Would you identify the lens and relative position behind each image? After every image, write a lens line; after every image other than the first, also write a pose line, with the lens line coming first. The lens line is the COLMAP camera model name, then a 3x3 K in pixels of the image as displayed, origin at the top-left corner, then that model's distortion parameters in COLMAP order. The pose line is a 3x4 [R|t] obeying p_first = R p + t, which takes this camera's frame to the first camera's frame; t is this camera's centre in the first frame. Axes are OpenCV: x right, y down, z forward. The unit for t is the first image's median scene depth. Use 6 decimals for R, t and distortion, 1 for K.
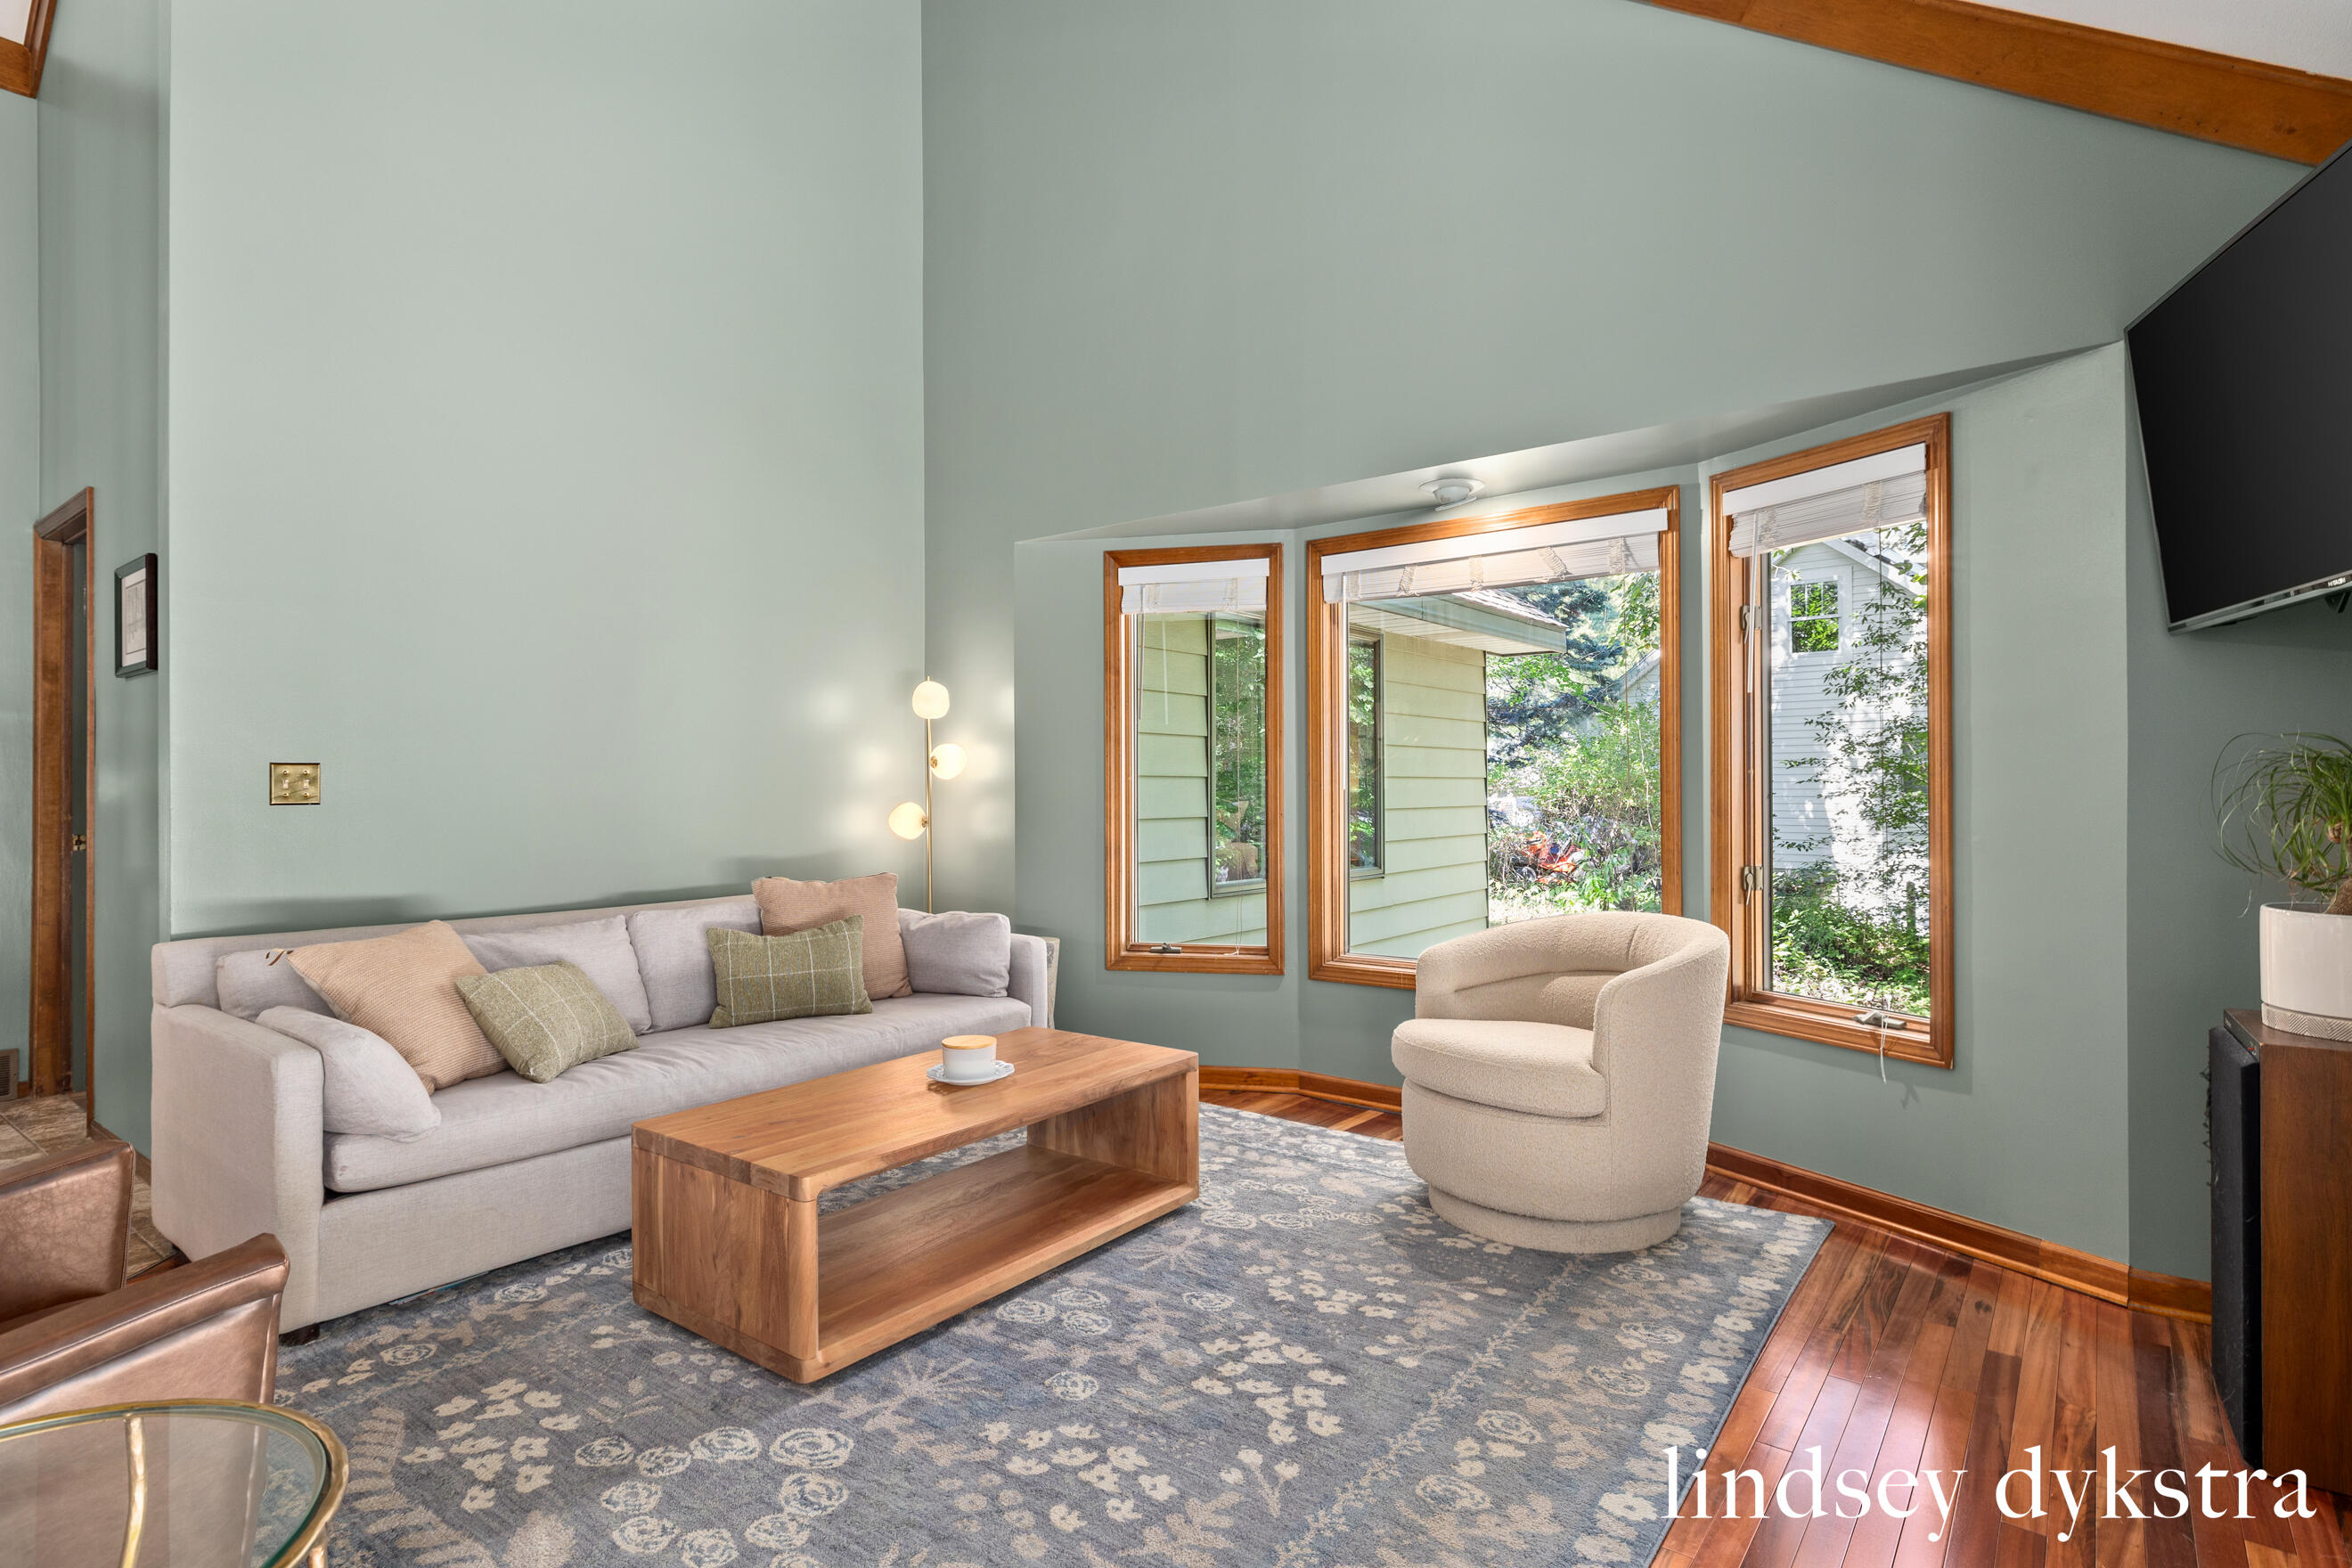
lens RADIAL K [[1197.9, 0, 1174.5], [0, 1197.9, 778.2], [0, 0, 1]] dist [-0.007538, 0.005002]
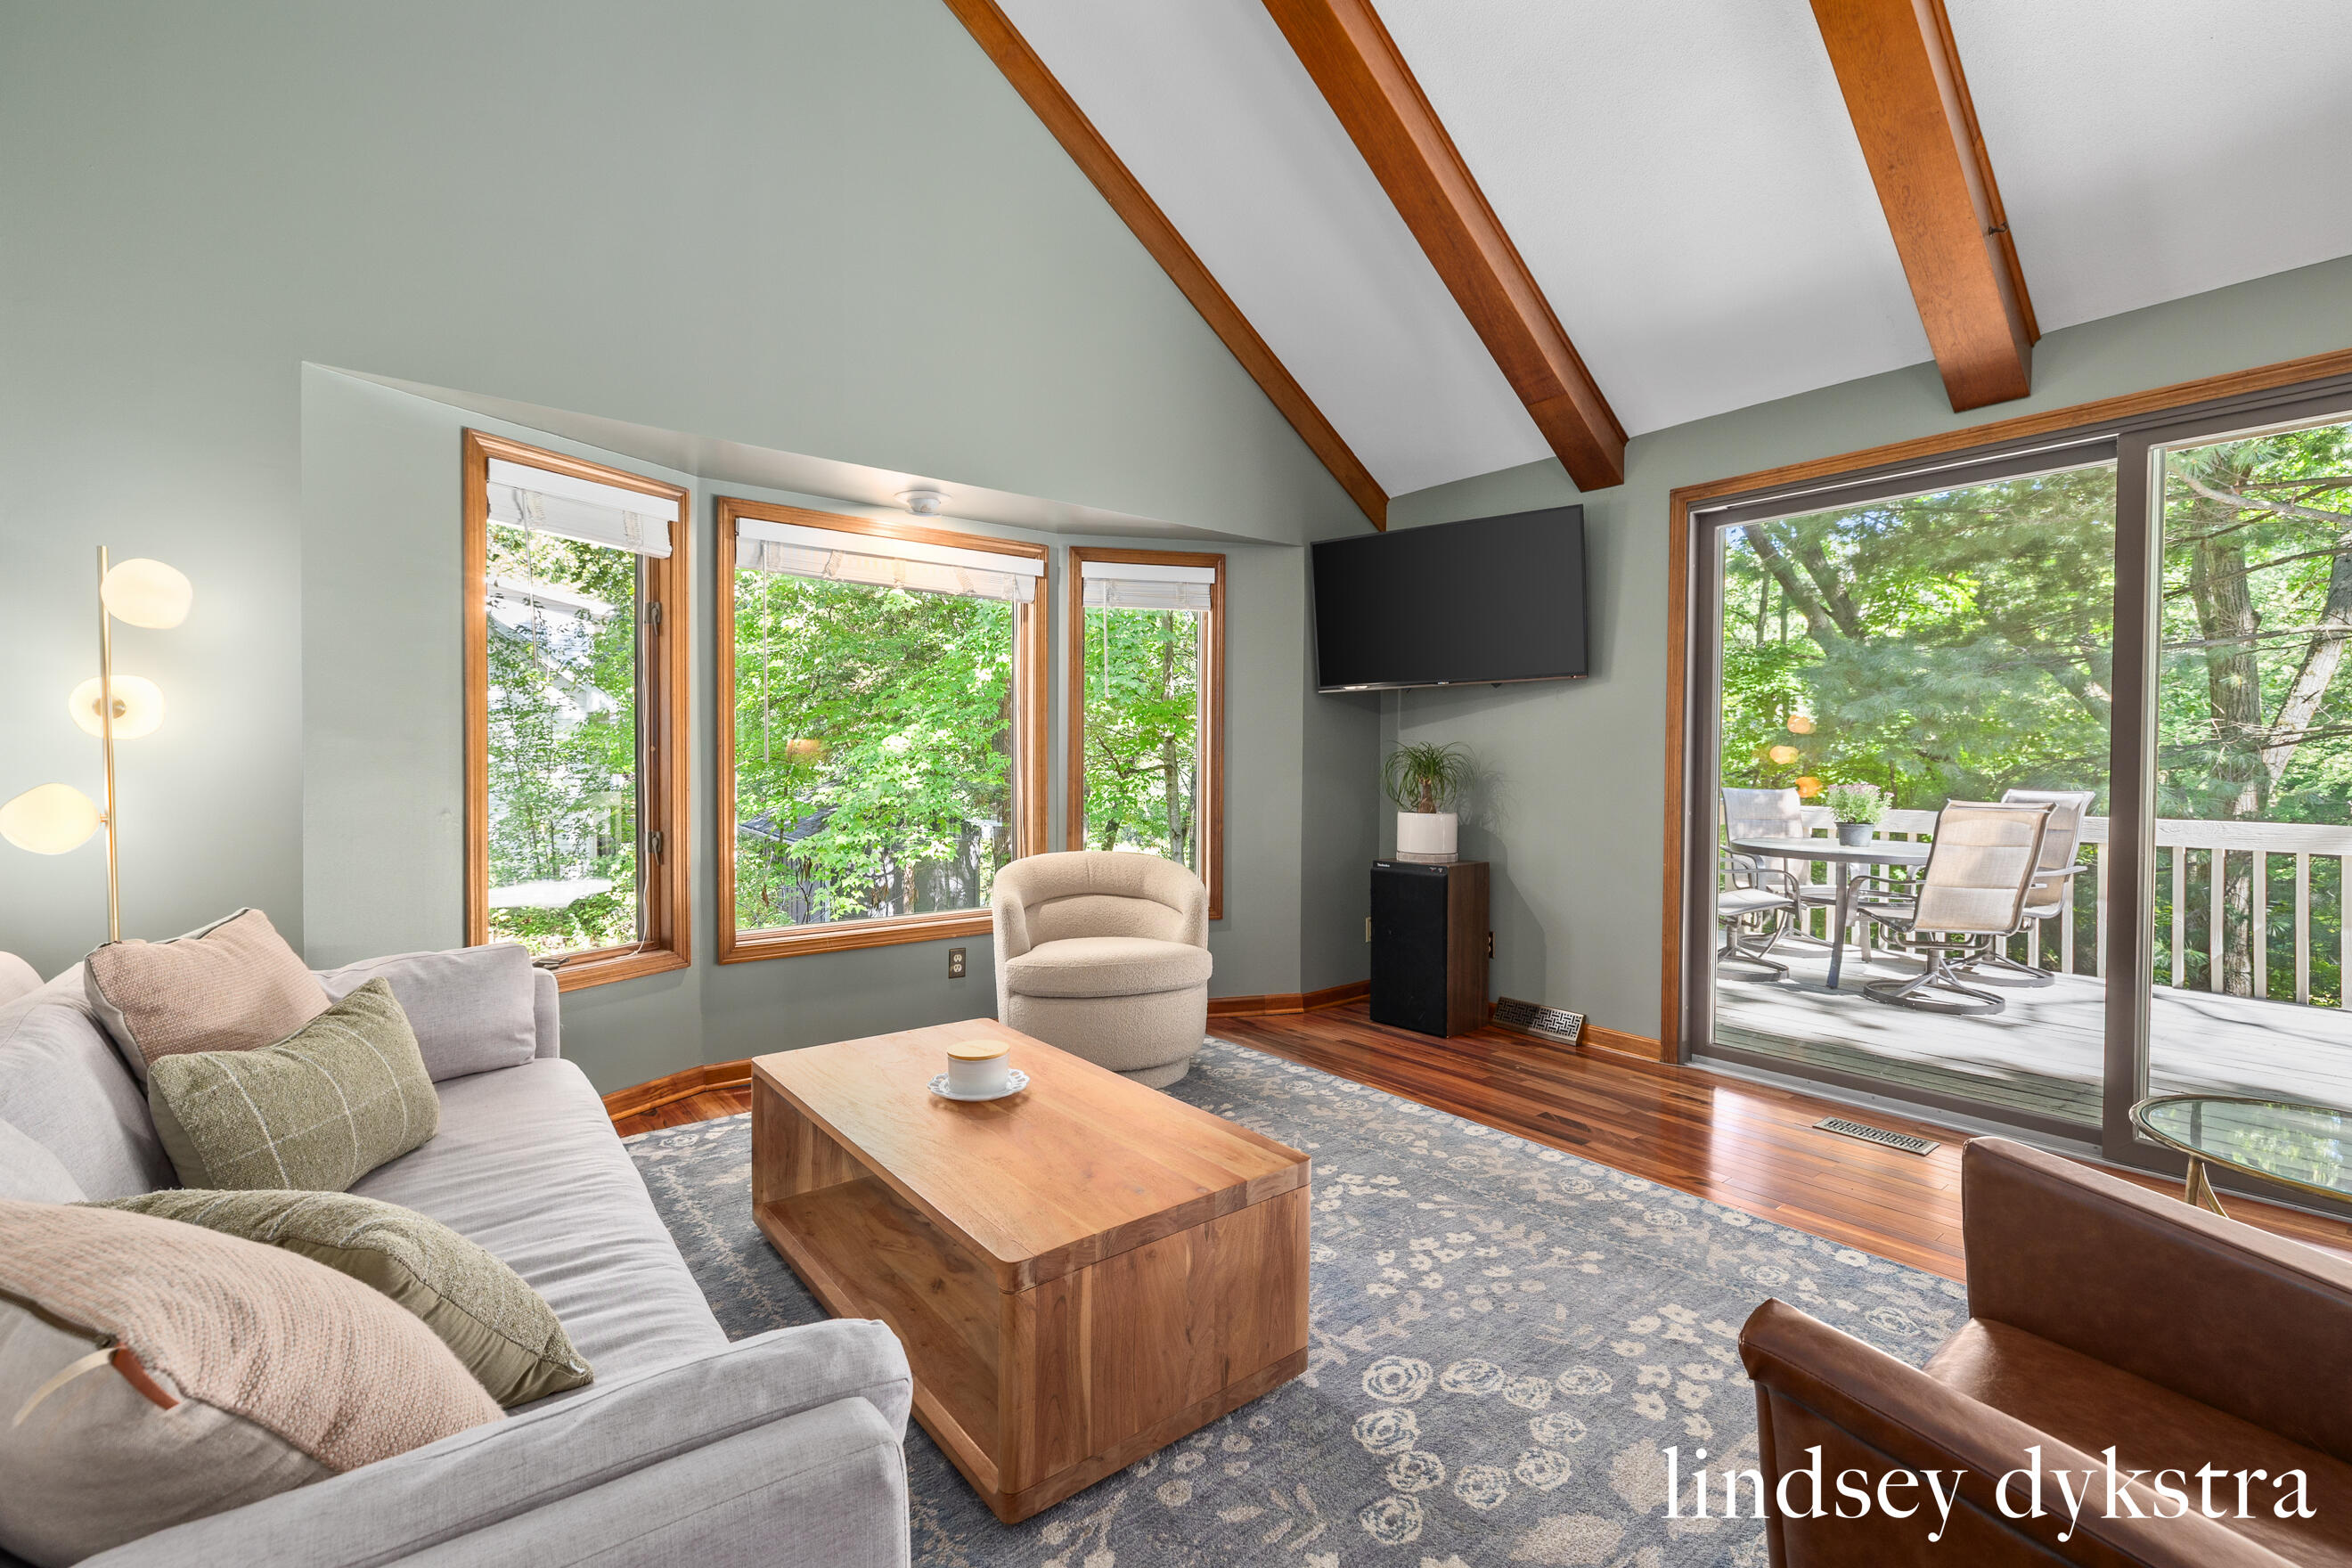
lens RADIAL K [[1018.6, 0, 1186.1], [0, 1018.6, 778.1], [0, 0, 1]] dist [-0.000431, -0.000028]
pose [[0.241664, -0.008896, 0.970319, -0.729356], [-0.009313, 0.999891, 0.011486, 0.011434], [-0.970315, -0.011812, 0.241554, 0.580074]]
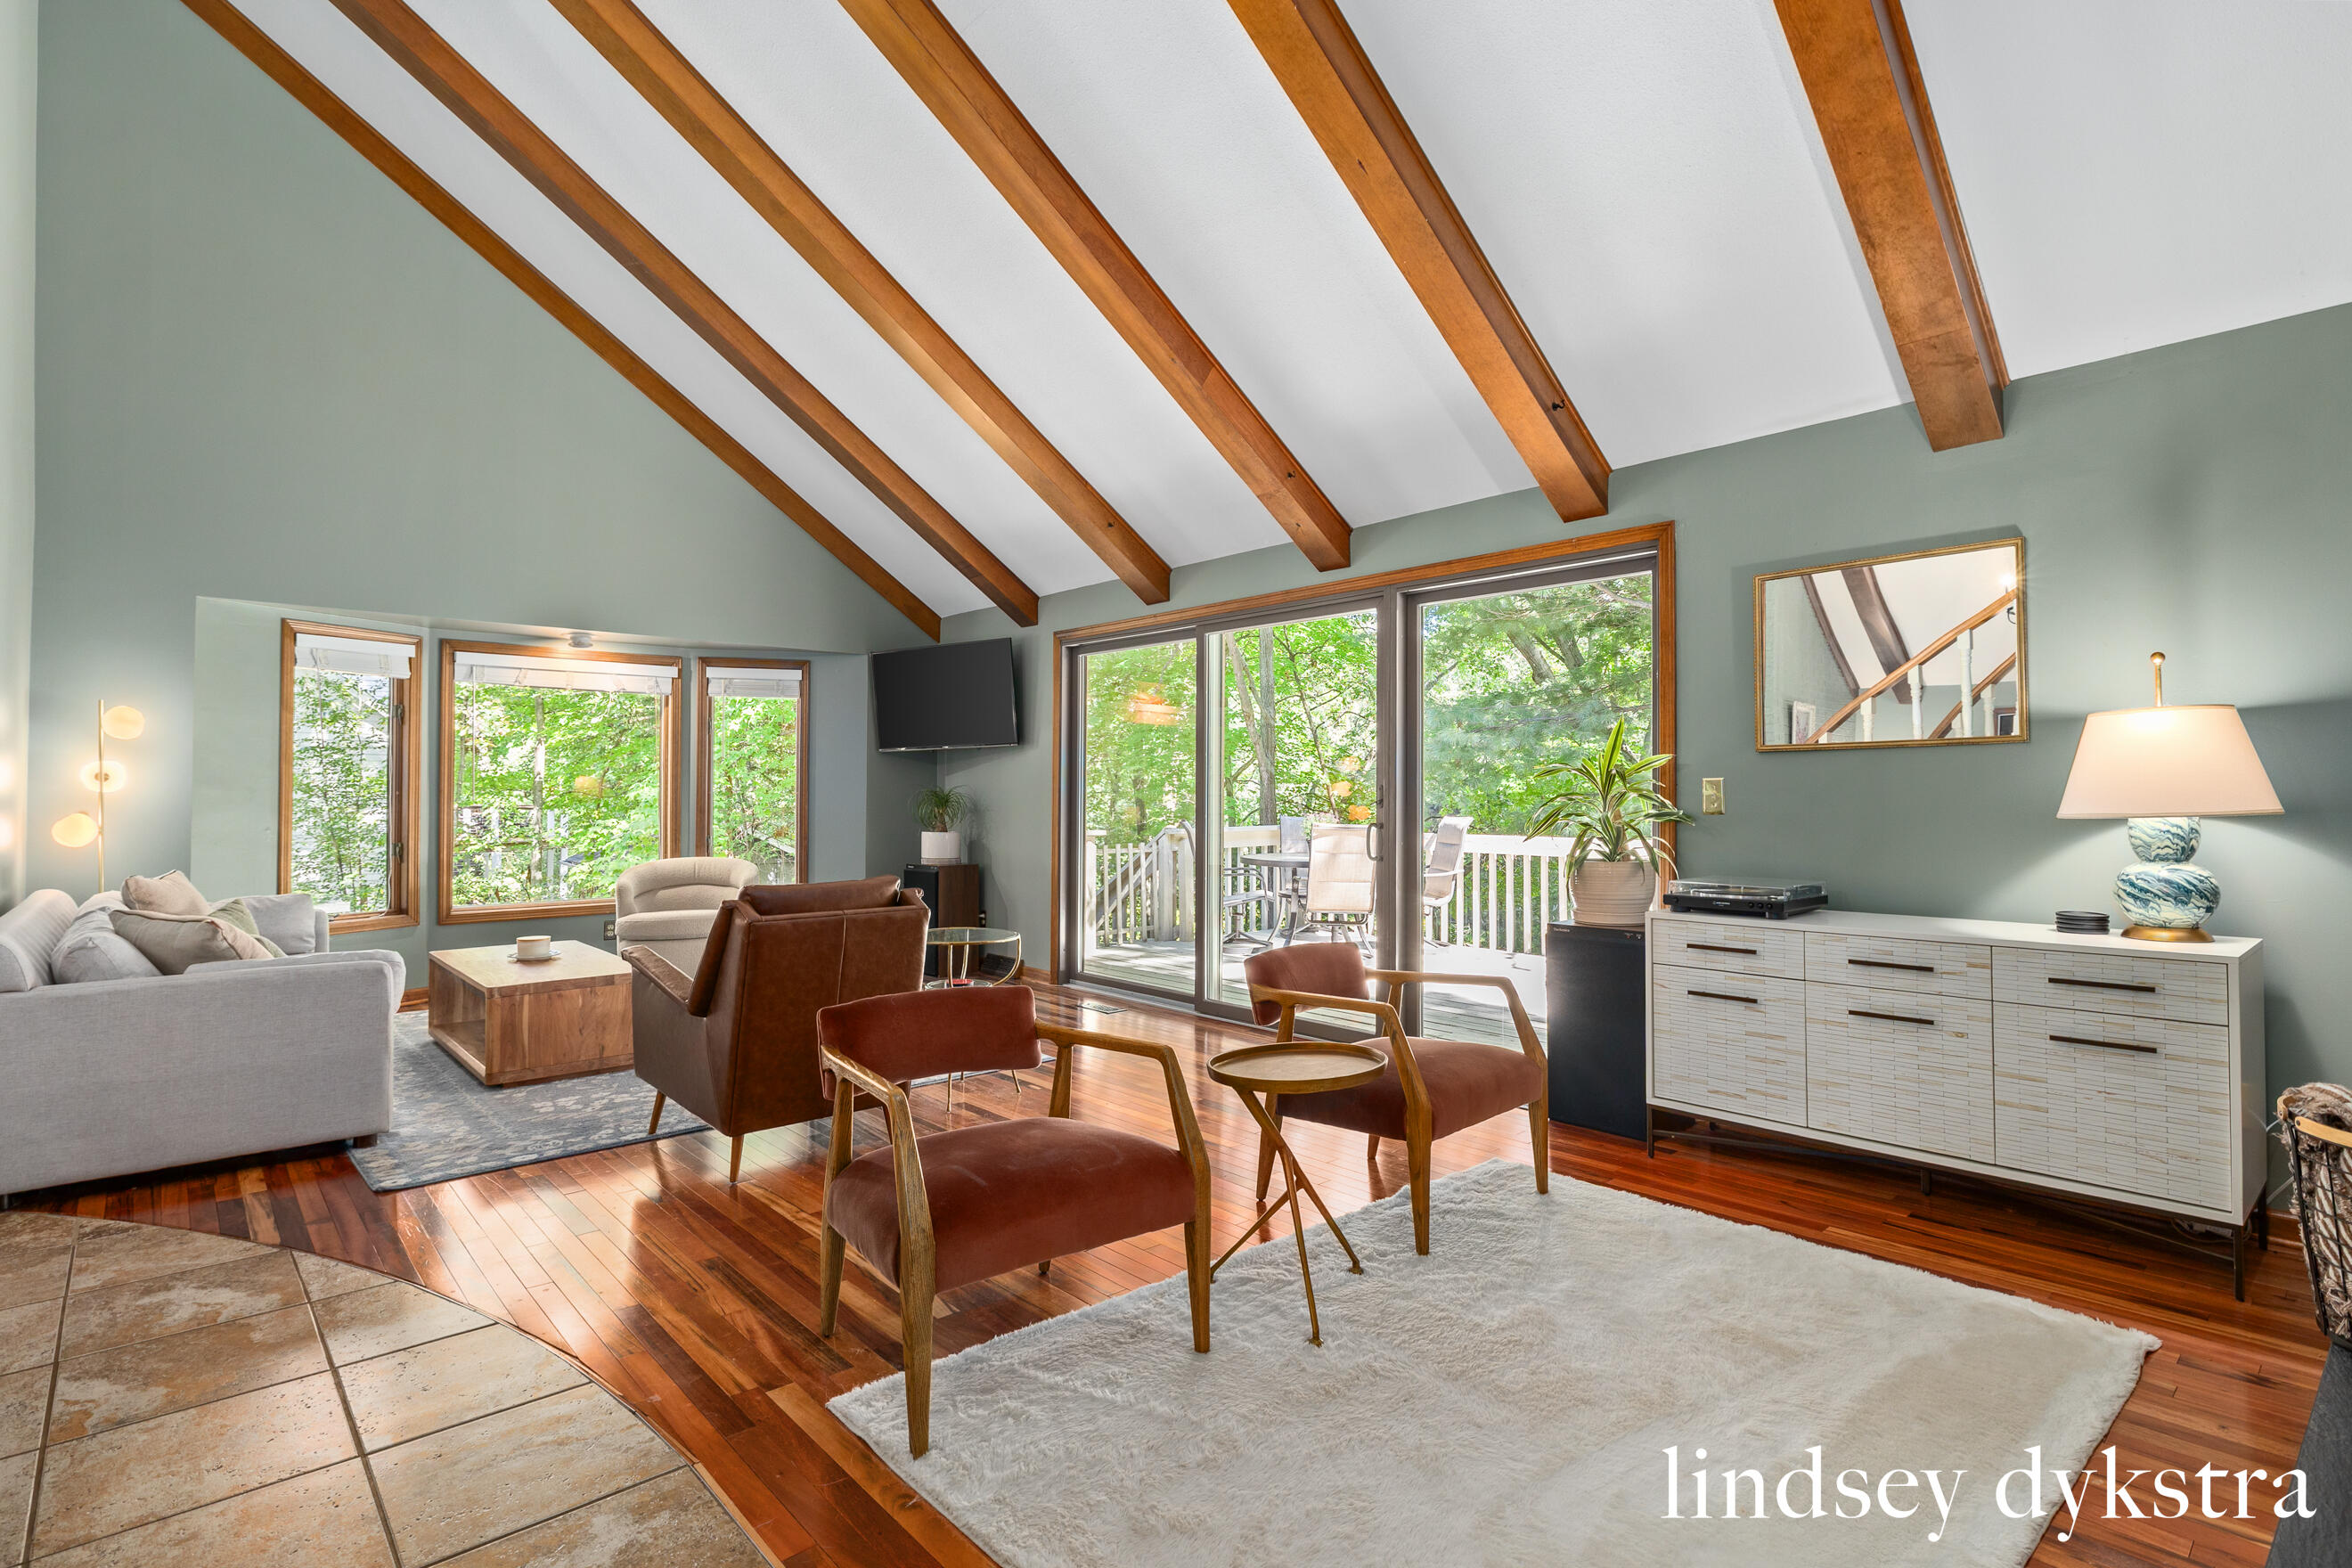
lens RADIAL K [[1123.7, 0, 1179.0], [0, 1123.7, 779.3], [0, 0, 1]] dist [-0.003493, -0.000253]
pose [[0.178097, 0.018524, 0.983839, -1.444708], [-0.006325, 0.999824, -0.017680, 0.001283], [-0.983993, -0.003074, 0.178183, -0.234708]]
